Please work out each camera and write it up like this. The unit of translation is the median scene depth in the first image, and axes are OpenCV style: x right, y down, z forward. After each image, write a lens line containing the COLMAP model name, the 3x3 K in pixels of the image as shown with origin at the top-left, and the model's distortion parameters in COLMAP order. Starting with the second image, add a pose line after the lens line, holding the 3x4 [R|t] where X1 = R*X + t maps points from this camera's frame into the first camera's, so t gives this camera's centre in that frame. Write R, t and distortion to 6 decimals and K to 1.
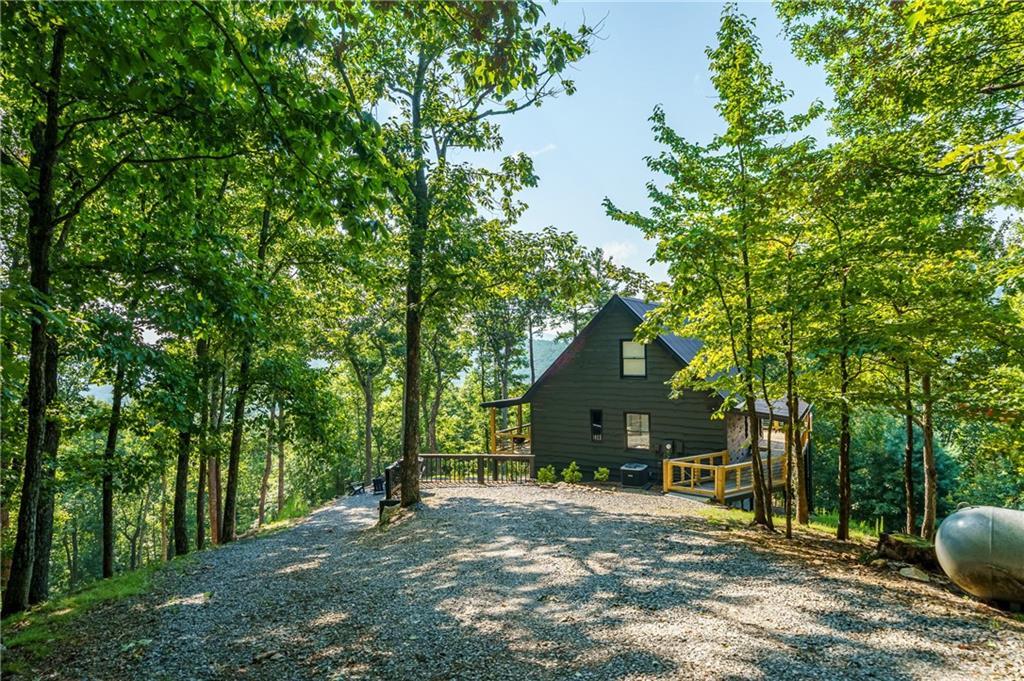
lens RADIAL K [[585.9, 0, 512.0], [0, 585.9, 340.5], [0, 0, 1]] dist [0.000006, -0.000029]
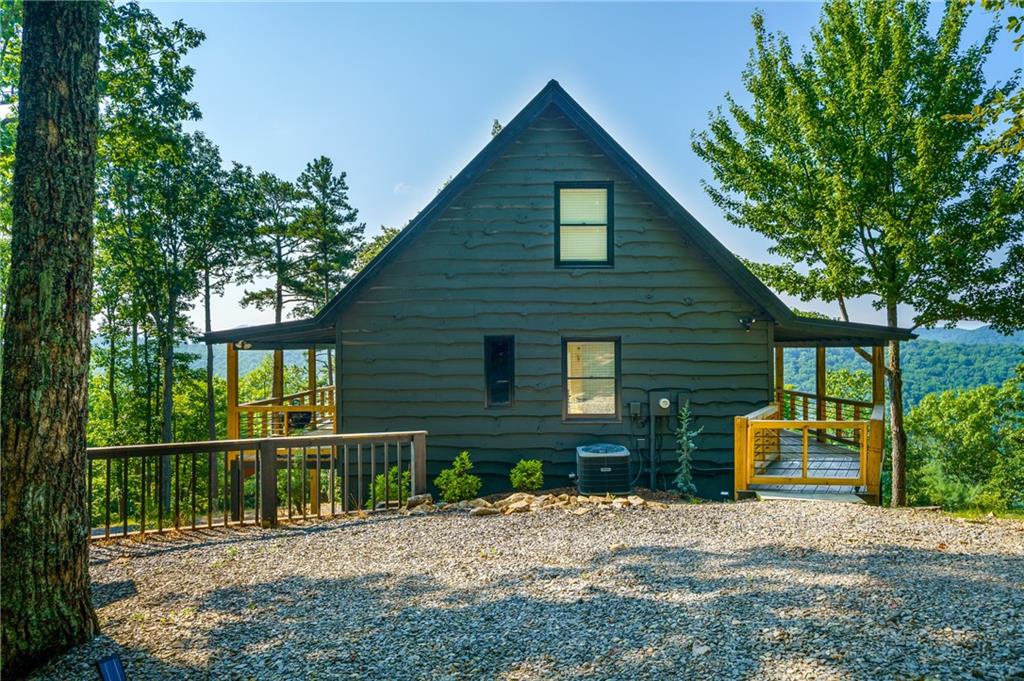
lens RADIAL K [[699.5, 0, 512.0], [0, 699.5, 340.5], [0, 0, 1]] dist [0.001971, -0.000635]
pose [[0.875812, 0.013267, 0.482470, -0.112434], [-0.011170, 0.999912, -0.007219, 0.127673], [-0.482523, 0.000933, 0.875883, 0.529671]]
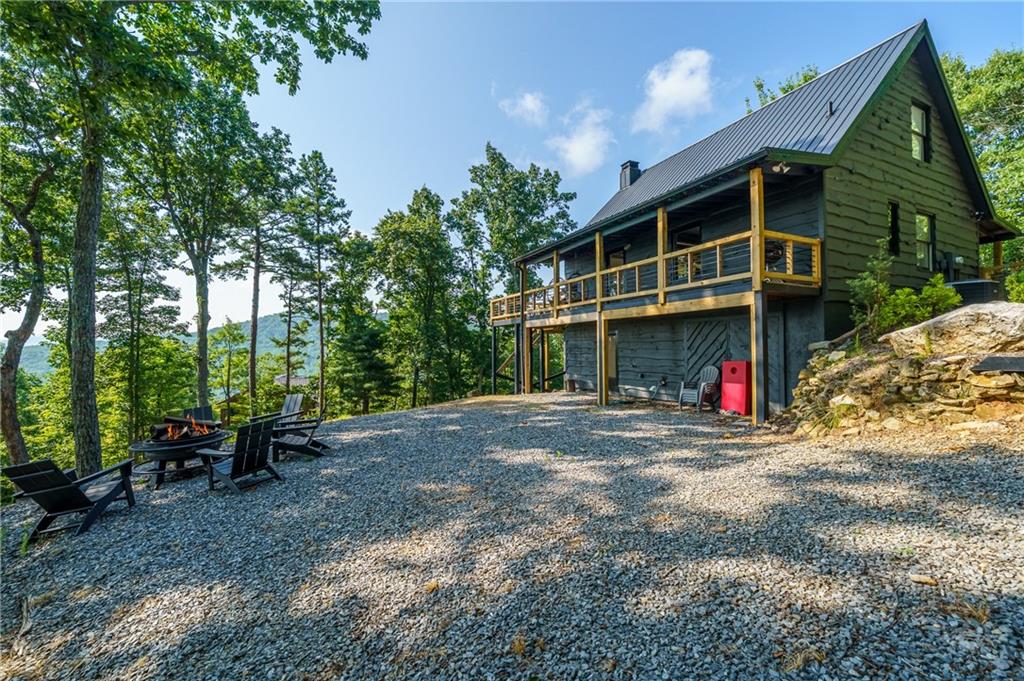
lens RADIAL K [[428.3, 0, 512.0], [0, 428.3, 340.5], [0, 0, 1]] dist [0.000162, 0.000032]
pose [[0.568017, 0.028798, 0.822513, -0.448598], [-0.012814, 0.999576, -0.026148, 0.283604], [-0.822917, 0.004313, 0.568145, 1.130915]]
